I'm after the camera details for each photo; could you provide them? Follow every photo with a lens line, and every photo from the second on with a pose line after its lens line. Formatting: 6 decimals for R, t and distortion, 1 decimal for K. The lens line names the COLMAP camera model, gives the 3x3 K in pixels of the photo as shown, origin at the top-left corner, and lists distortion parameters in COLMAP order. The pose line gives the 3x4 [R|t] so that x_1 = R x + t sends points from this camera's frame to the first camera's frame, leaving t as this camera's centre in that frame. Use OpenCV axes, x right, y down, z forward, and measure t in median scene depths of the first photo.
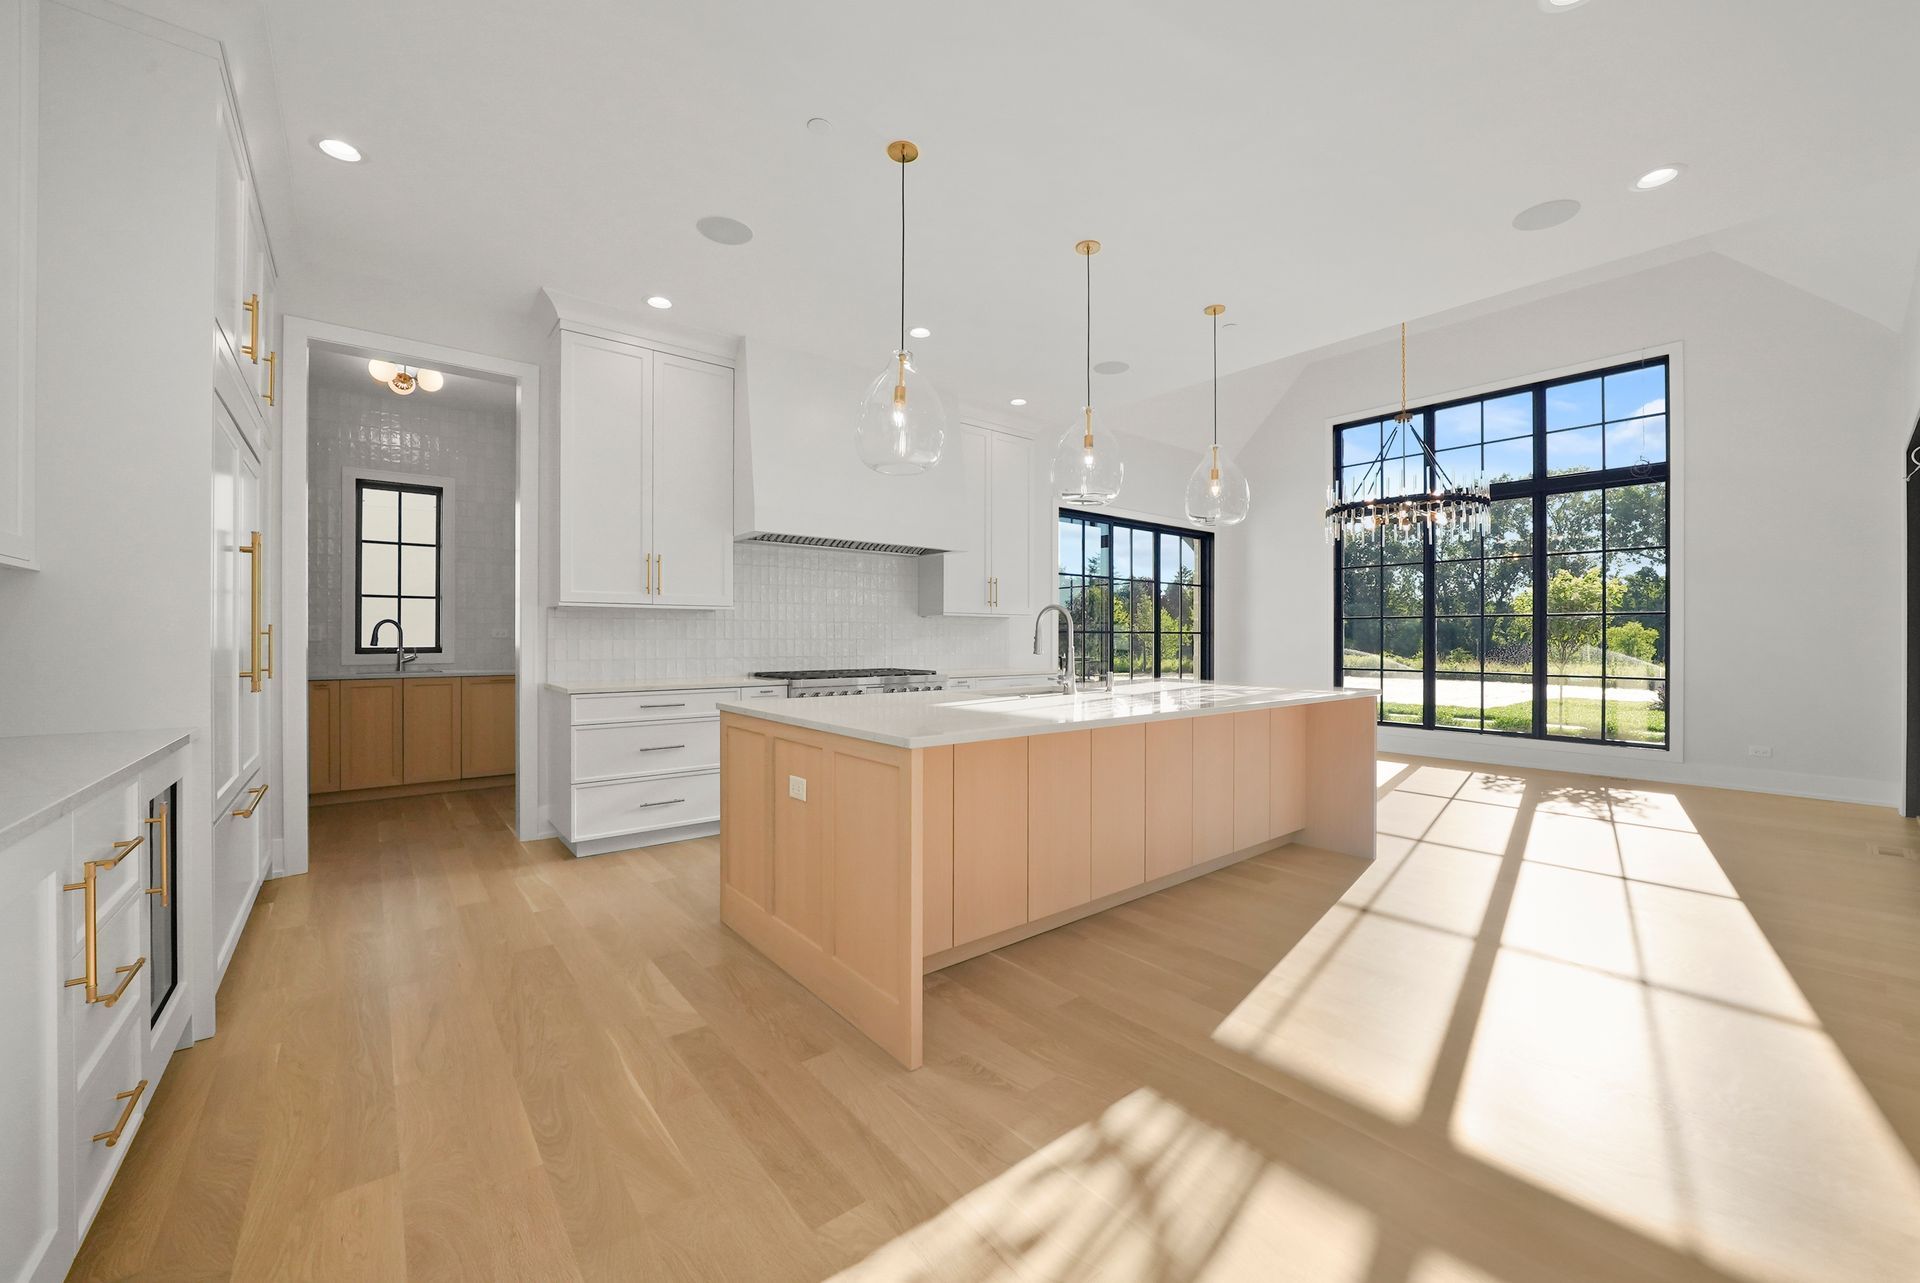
lens RADIAL K [[726.4, 0, 958.8], [0, 726.4, 638.1], [0, 0, 1]] dist [-0.001619, 0.000028]
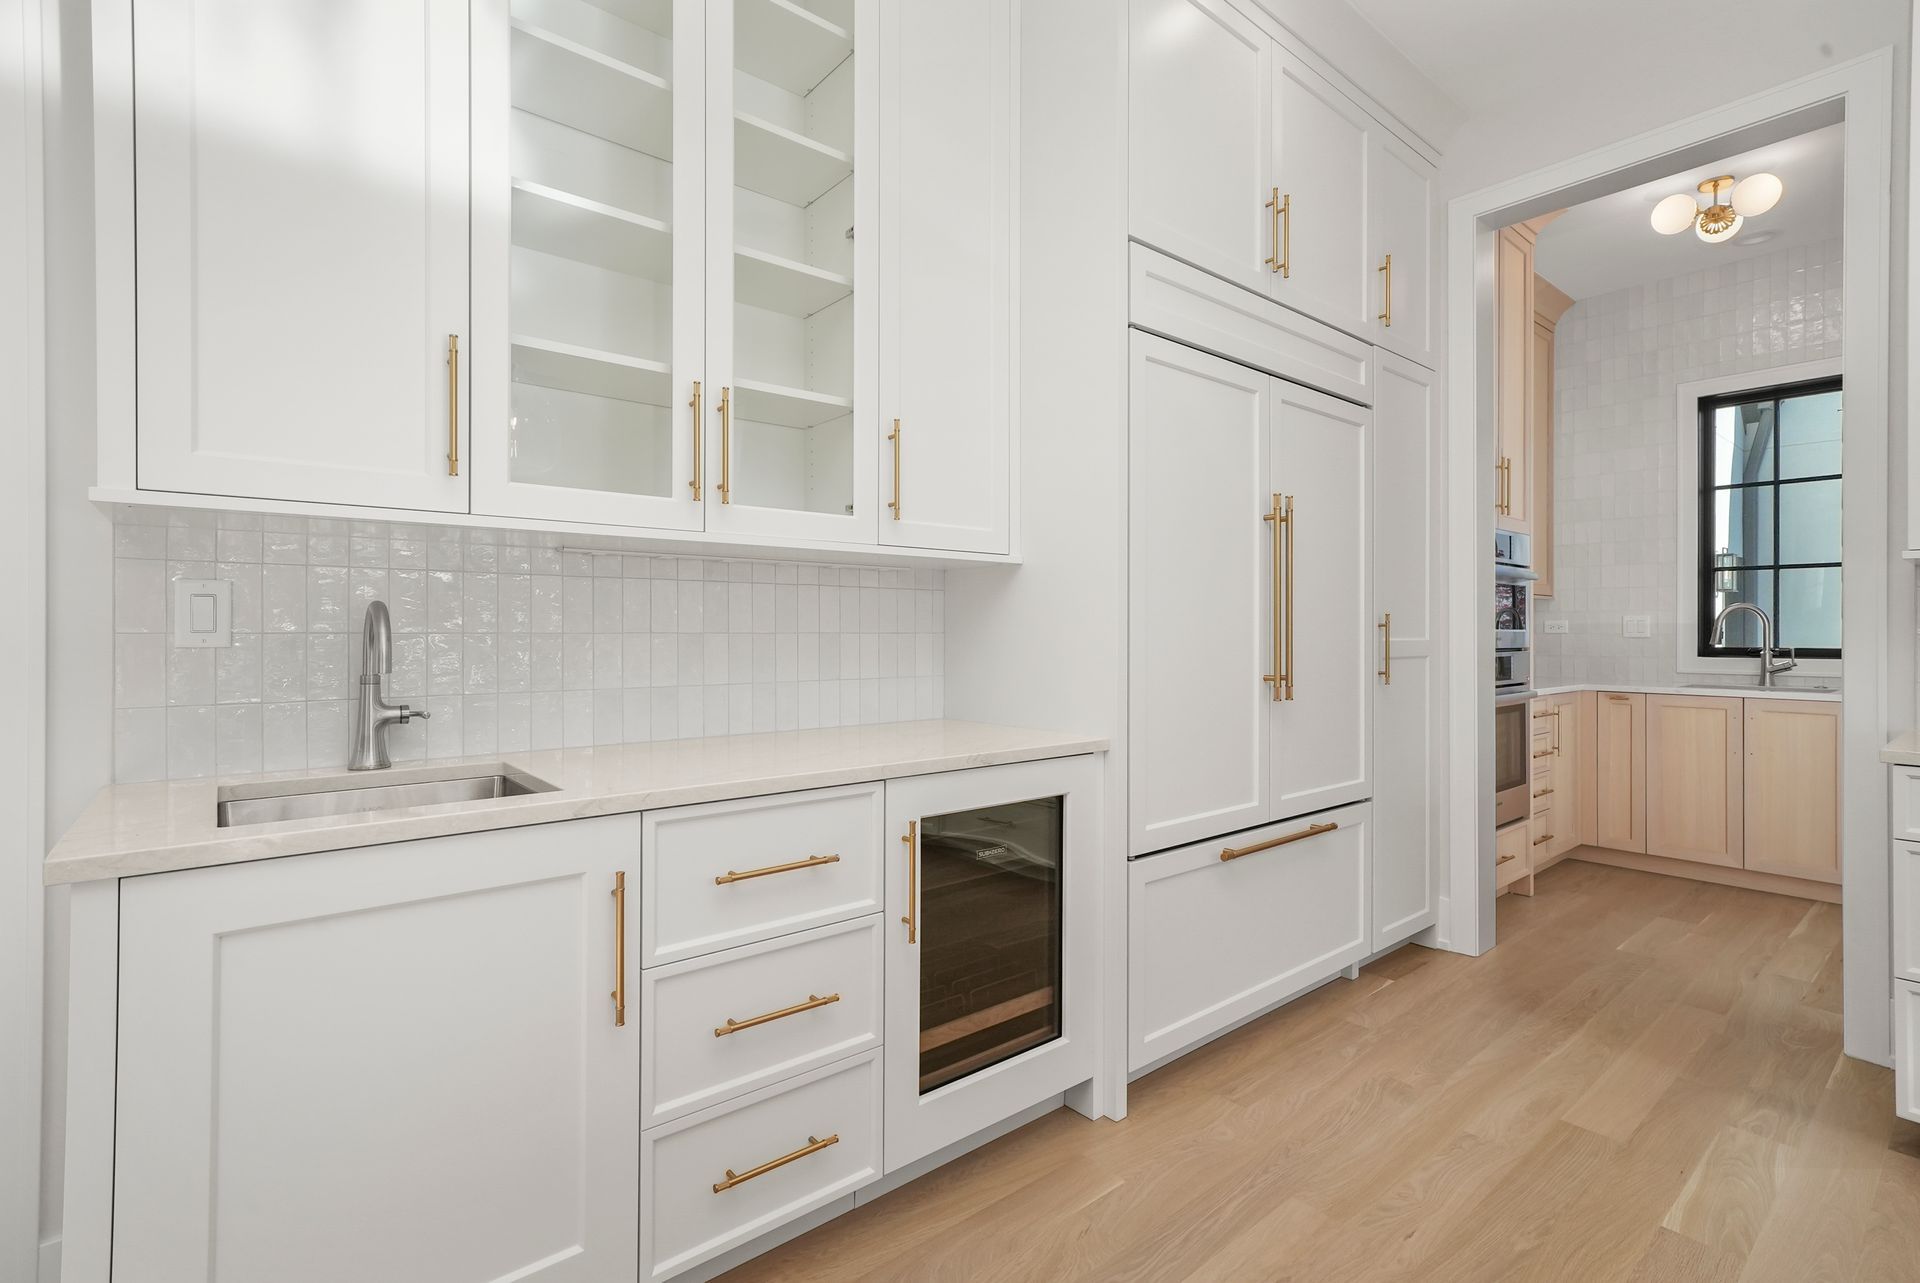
lens RADIAL K [[877.7, 0, 955.8], [0, 877.7, 630.6], [0, 0, 1]] dist [-0.001044, -0.000219]
pose [[0.004470, -0.002583, -0.999987, -0.024572], [-0.002141, 0.999994, -0.002592, 0.001889], [0.999988, 0.002153, 0.004464, 0.442284]]
